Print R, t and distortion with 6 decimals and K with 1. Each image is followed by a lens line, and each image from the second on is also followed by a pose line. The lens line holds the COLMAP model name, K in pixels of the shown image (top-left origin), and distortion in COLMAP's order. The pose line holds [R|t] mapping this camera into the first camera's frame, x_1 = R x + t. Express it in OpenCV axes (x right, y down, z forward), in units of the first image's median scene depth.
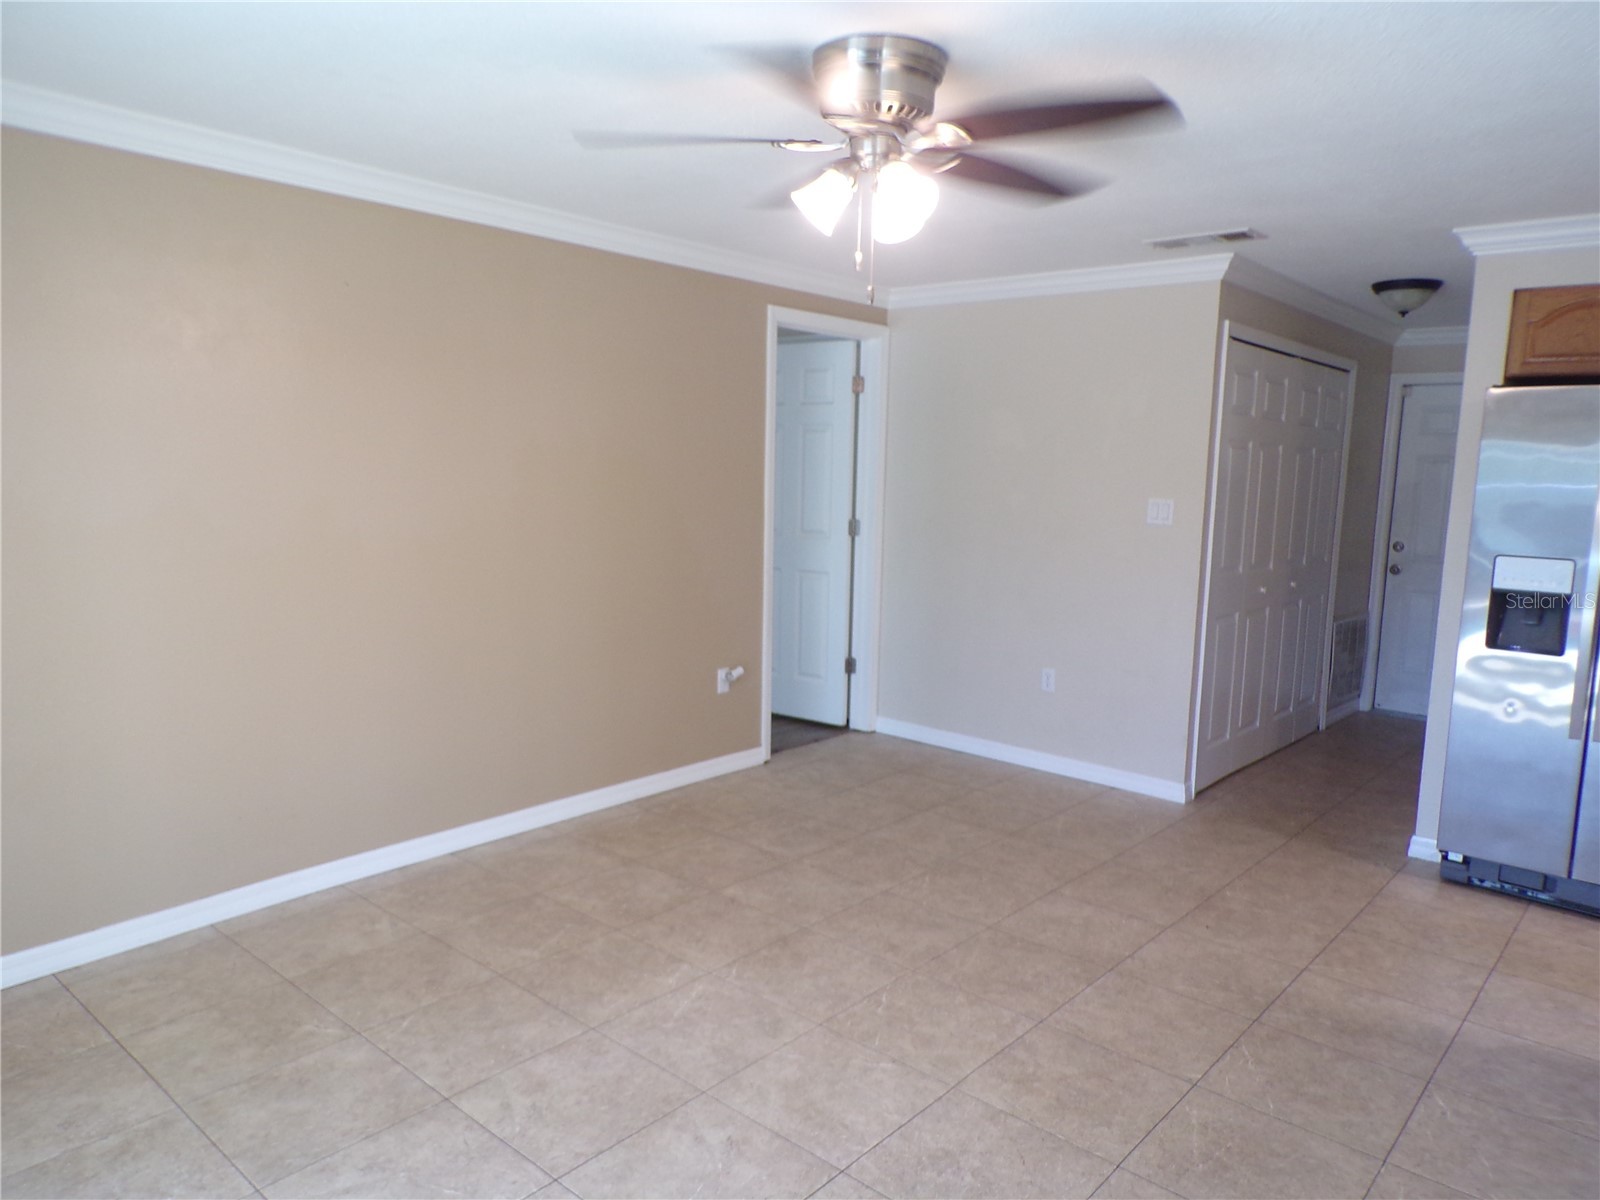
lens RADIAL K [[1100.7, 0, 831.9], [0, 1100.7, 600.4], [0, 0, 1]] dist [0.003629, 0.024659]
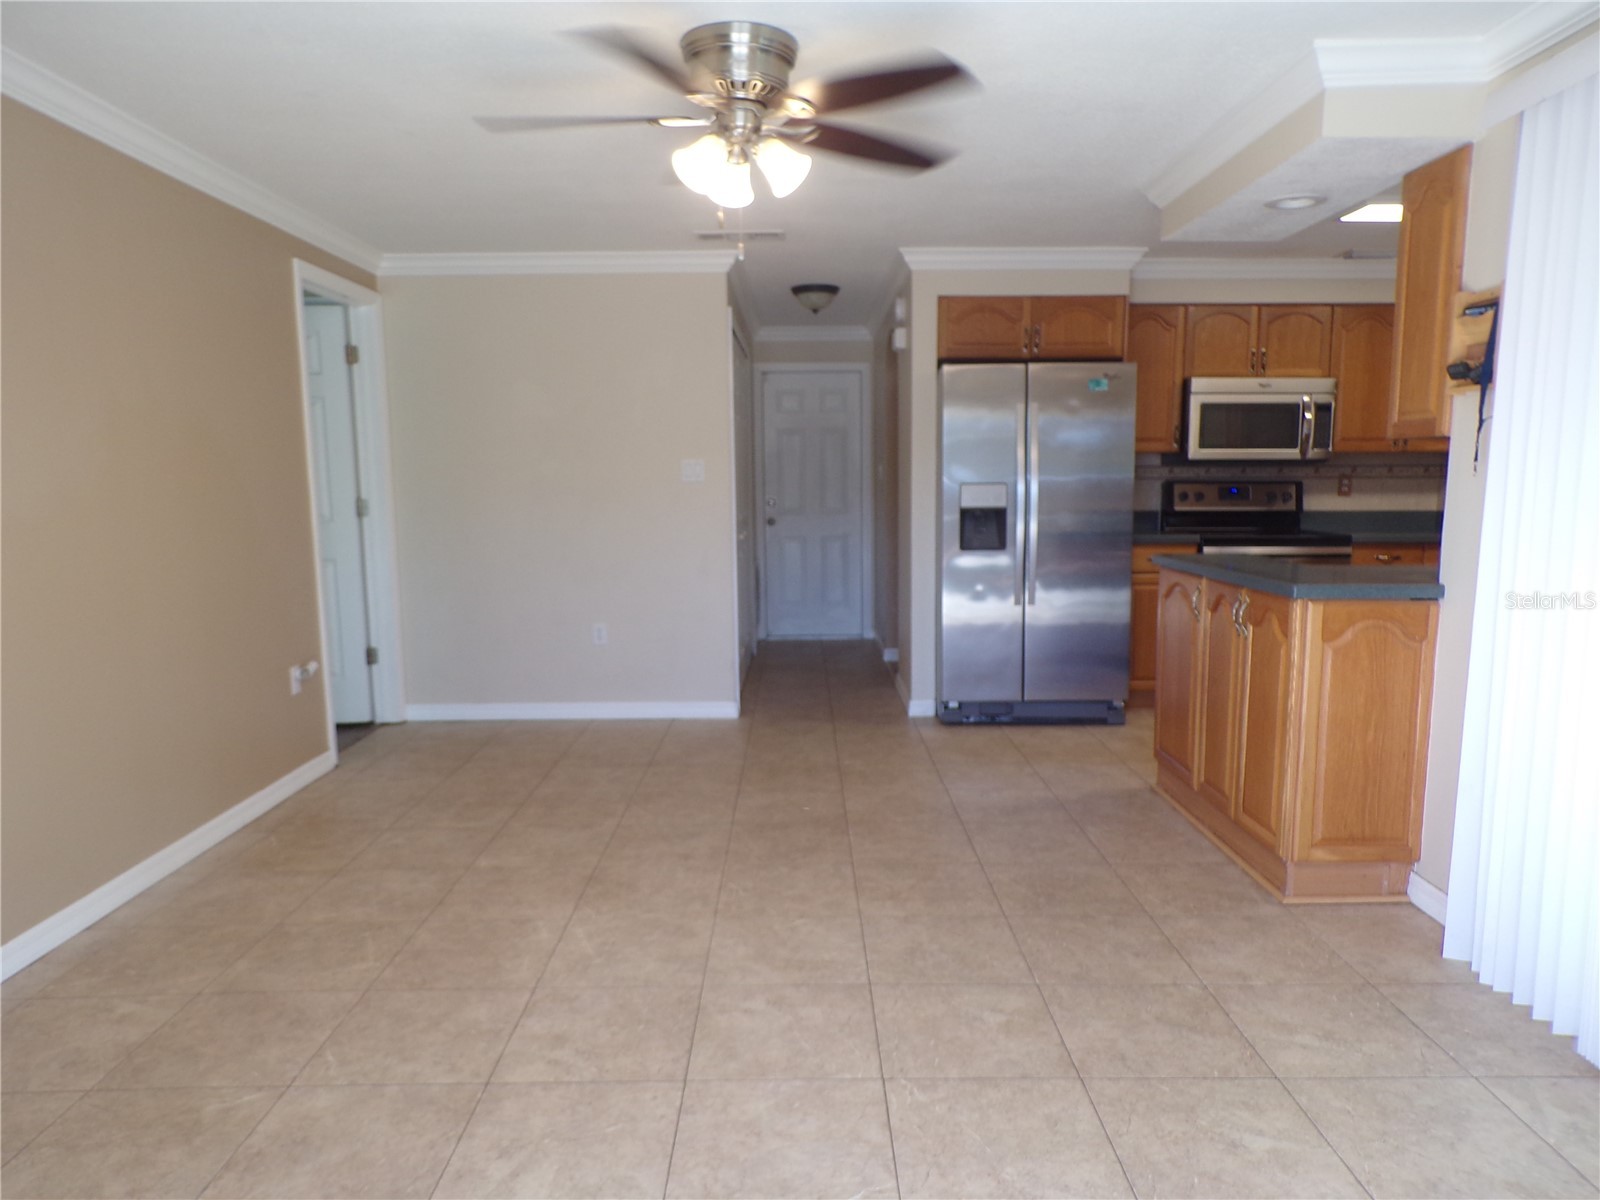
lens RADIAL K [[1096.7, 0, 800.0], [0, 1096.7, 600.0], [0, 0, 1]] dist [0.033390, 0.000793]
pose [[0.754884, -0.110446, 0.646492, -0.481513], [0.116565, 0.992619, 0.033470, 0.036066], [-0.645417, 0.050092, 0.762186, 0.077034]]
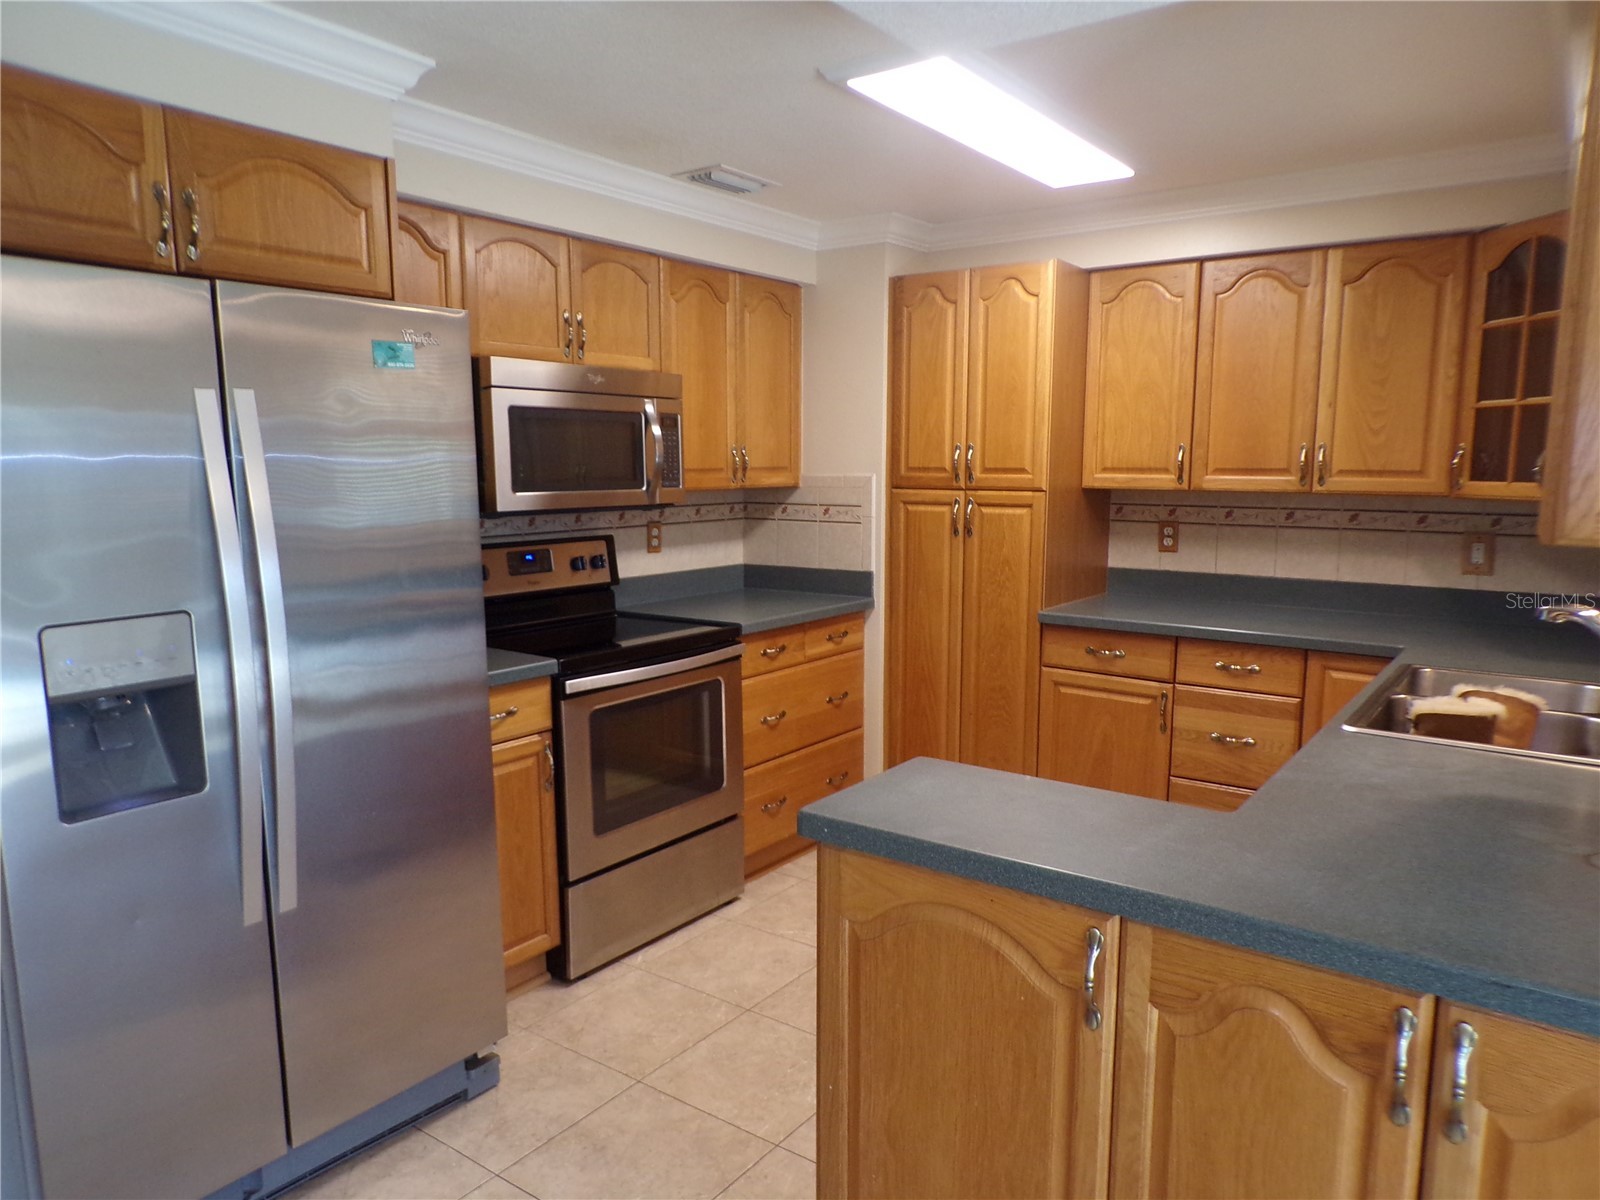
lens RADIAL K [[1100.7, 0, 831.9], [0, 1100.7, 600.4], [0, 0, 1]] dist [0.003629, 0.024659]
pose [[-0.100915, -0.161228, 0.981744, 0.164835], [0.136765, 0.975165, 0.174206, -0.097960], [-0.985450, 0.151848, -0.076358, 0.771326]]
